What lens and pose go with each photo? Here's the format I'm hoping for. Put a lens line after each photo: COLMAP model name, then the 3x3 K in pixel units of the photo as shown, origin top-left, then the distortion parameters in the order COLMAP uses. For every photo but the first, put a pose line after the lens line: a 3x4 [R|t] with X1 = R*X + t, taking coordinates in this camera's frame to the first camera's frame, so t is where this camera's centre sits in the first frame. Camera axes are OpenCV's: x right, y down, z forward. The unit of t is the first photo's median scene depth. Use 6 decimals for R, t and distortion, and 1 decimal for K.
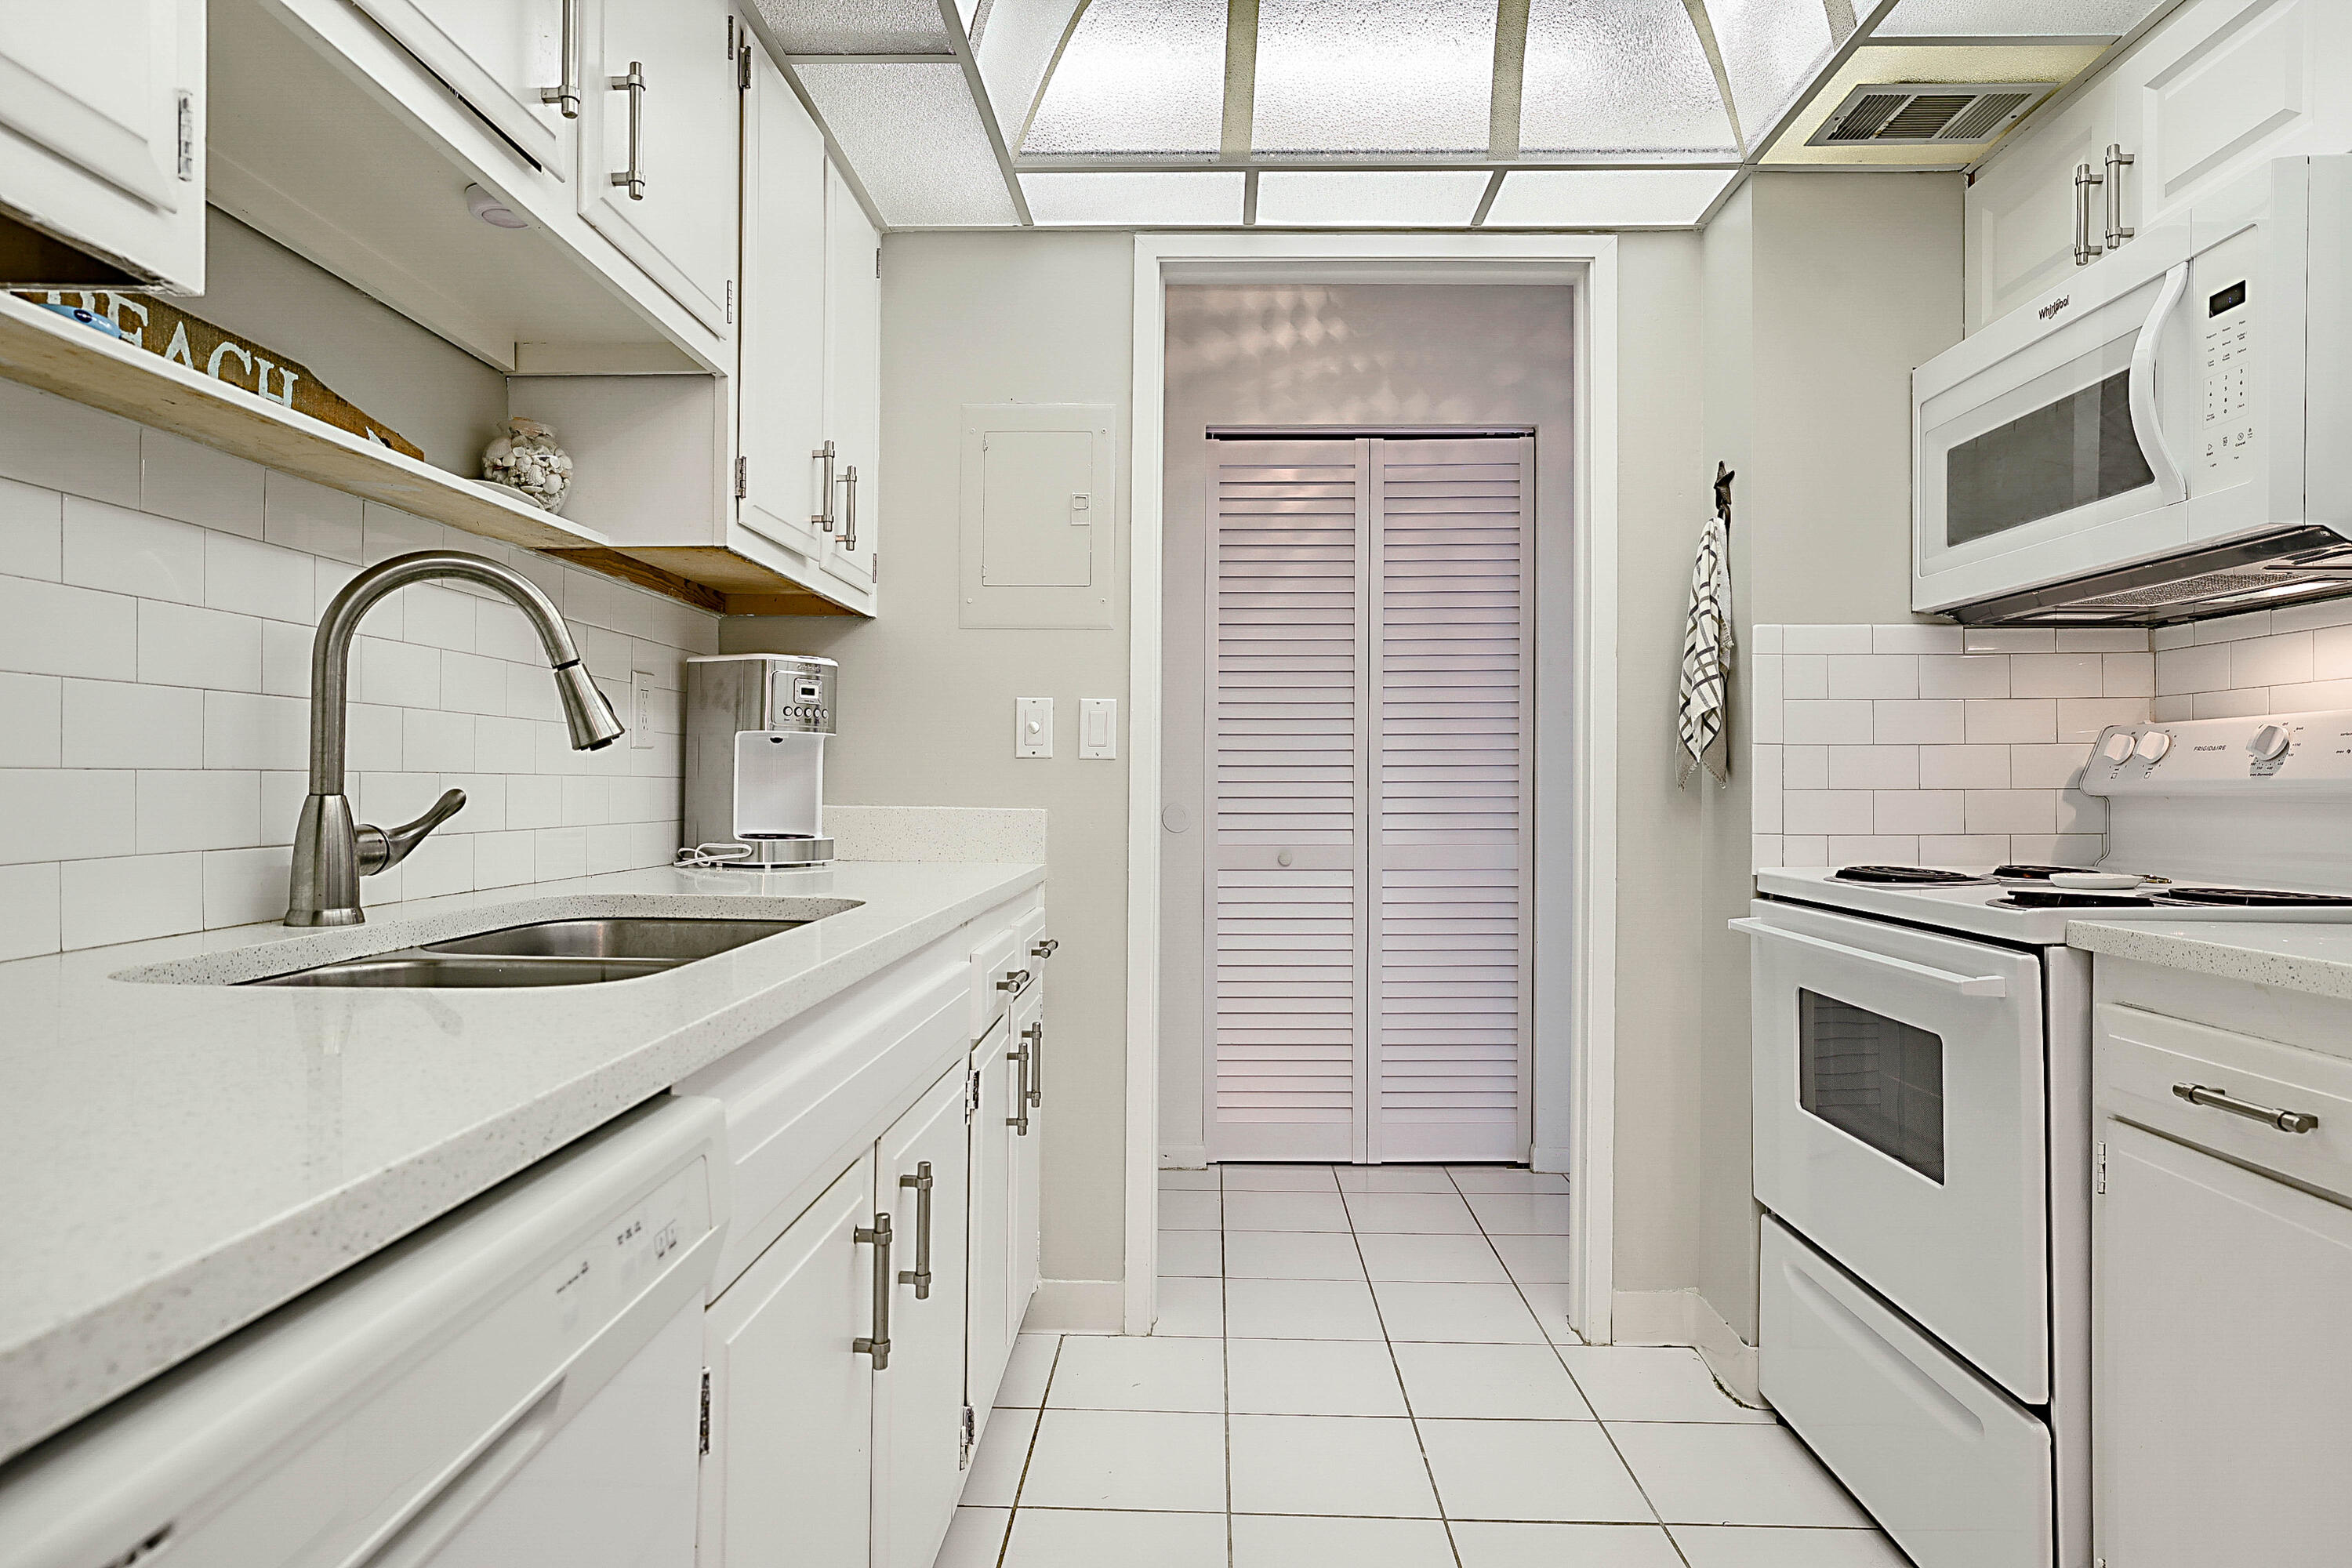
lens RADIAL K [[1322.3, 0, 1159.2], [0, 1322.3, 776.2], [0, 0, 1]] dist [-0.028611, 0.049267]
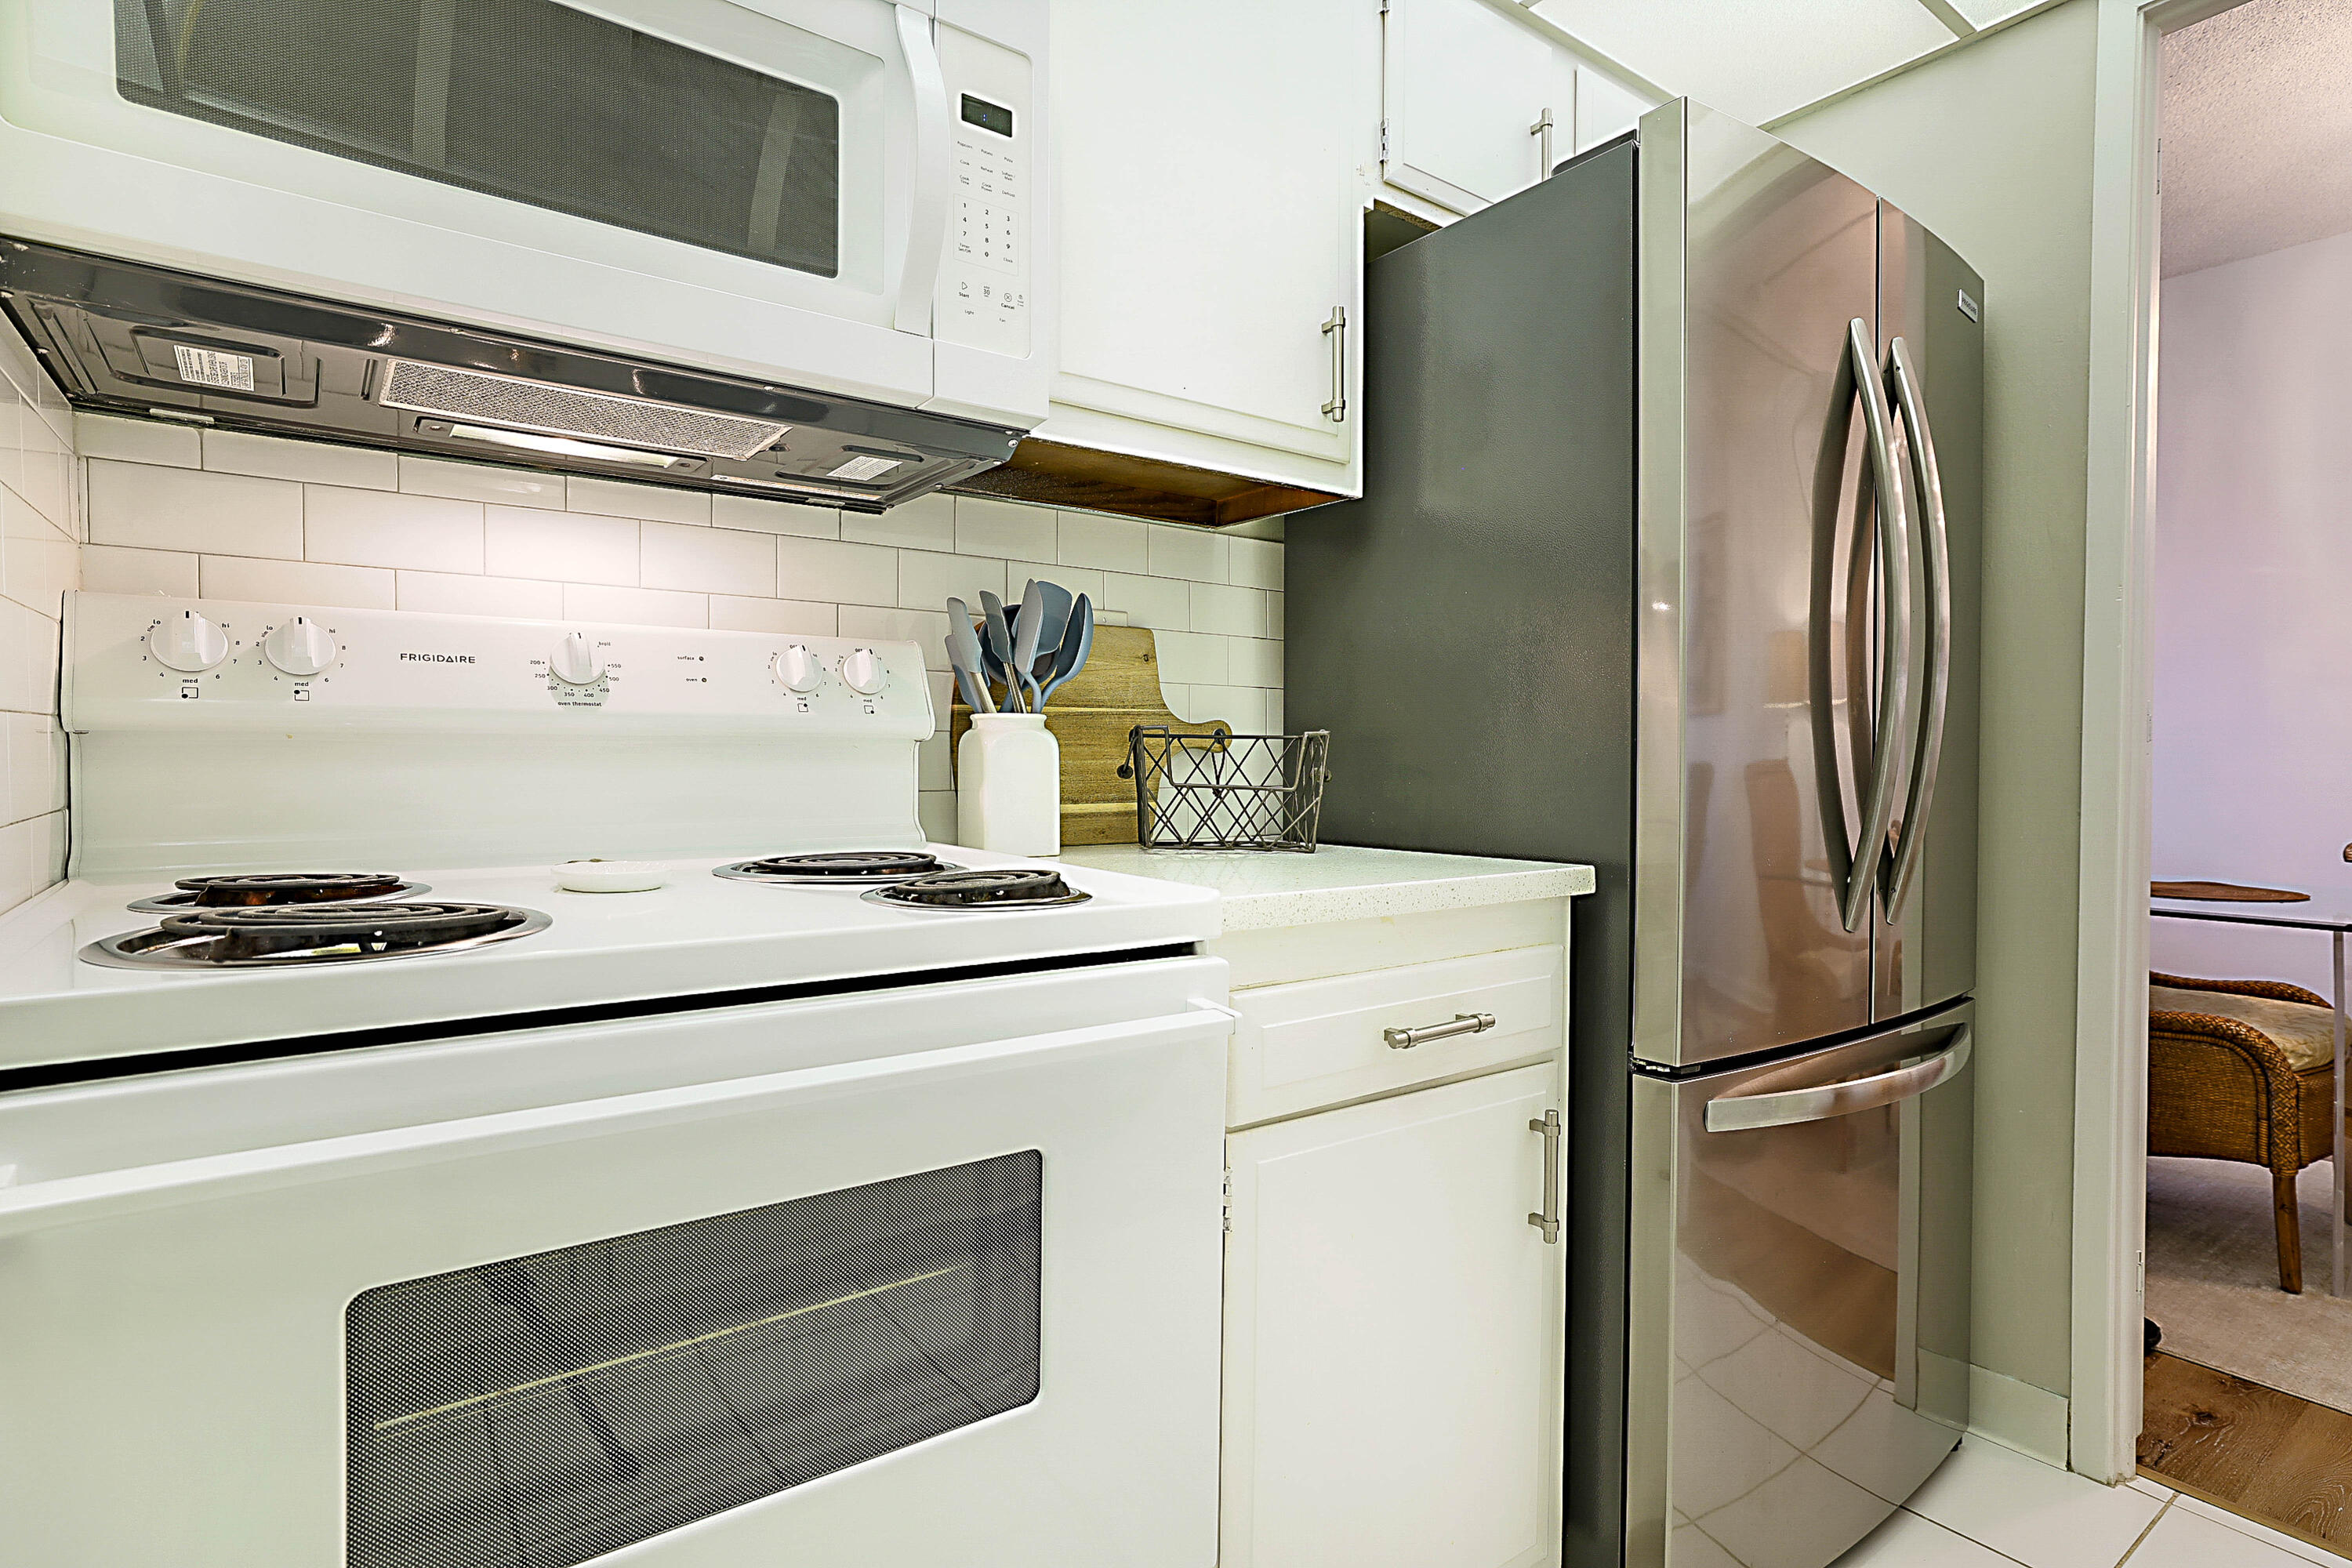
lens RADIAL K [[1184.6, 0, 1176.0], [0, 1184.6, 784.0], [0, 0, 1]] dist [-0.038663, 0.021945]
pose [[-0.620131, -0.024910, 0.784103, 0.128246], [-0.012768, 0.999684, 0.021661, 0.021567], [-0.784395, 0.003421, -0.620253, 1.035525]]
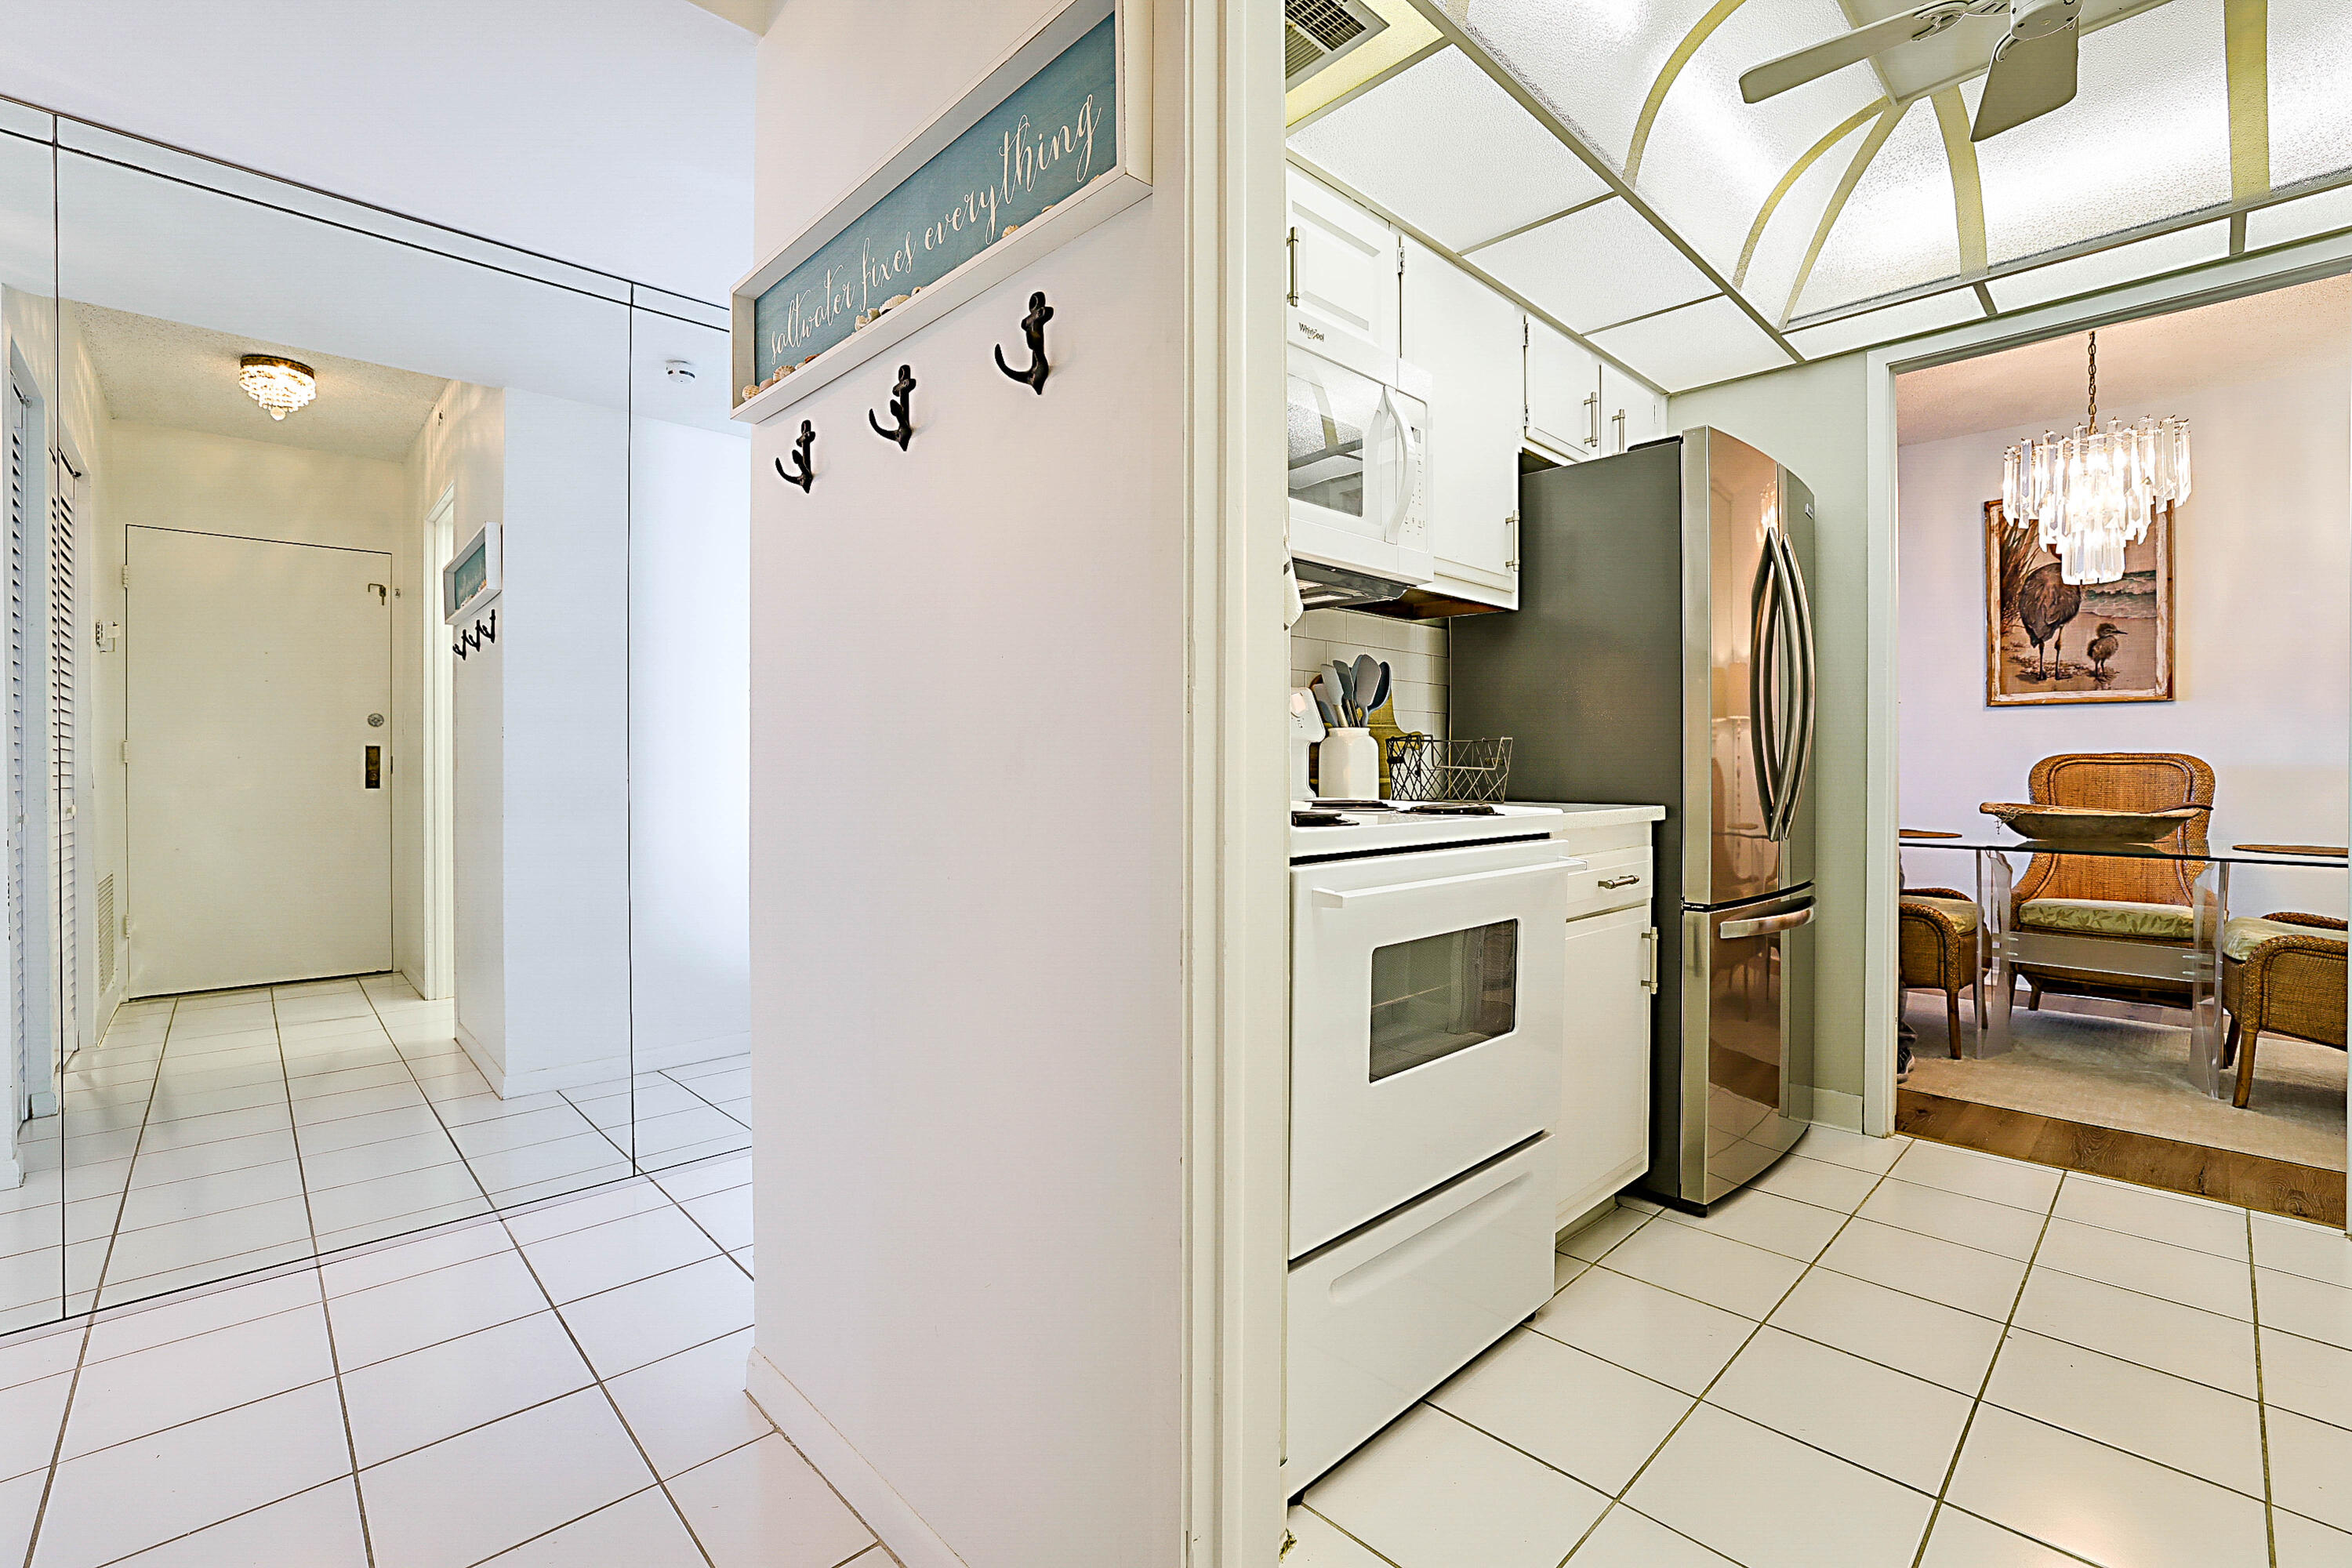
lens RADIAL K [[1008.9, 0, 1183.8], [0, 1008.9, 773.1], [0, 0, 1]] dist [-0.042570, 0.013293]
pose [[-0.714818, -0.014351, 0.699163, 0.106396], [-0.011326, 0.999896, 0.008945, 0.037893], [-0.699219, -0.001524, -0.714906, 1.589887]]
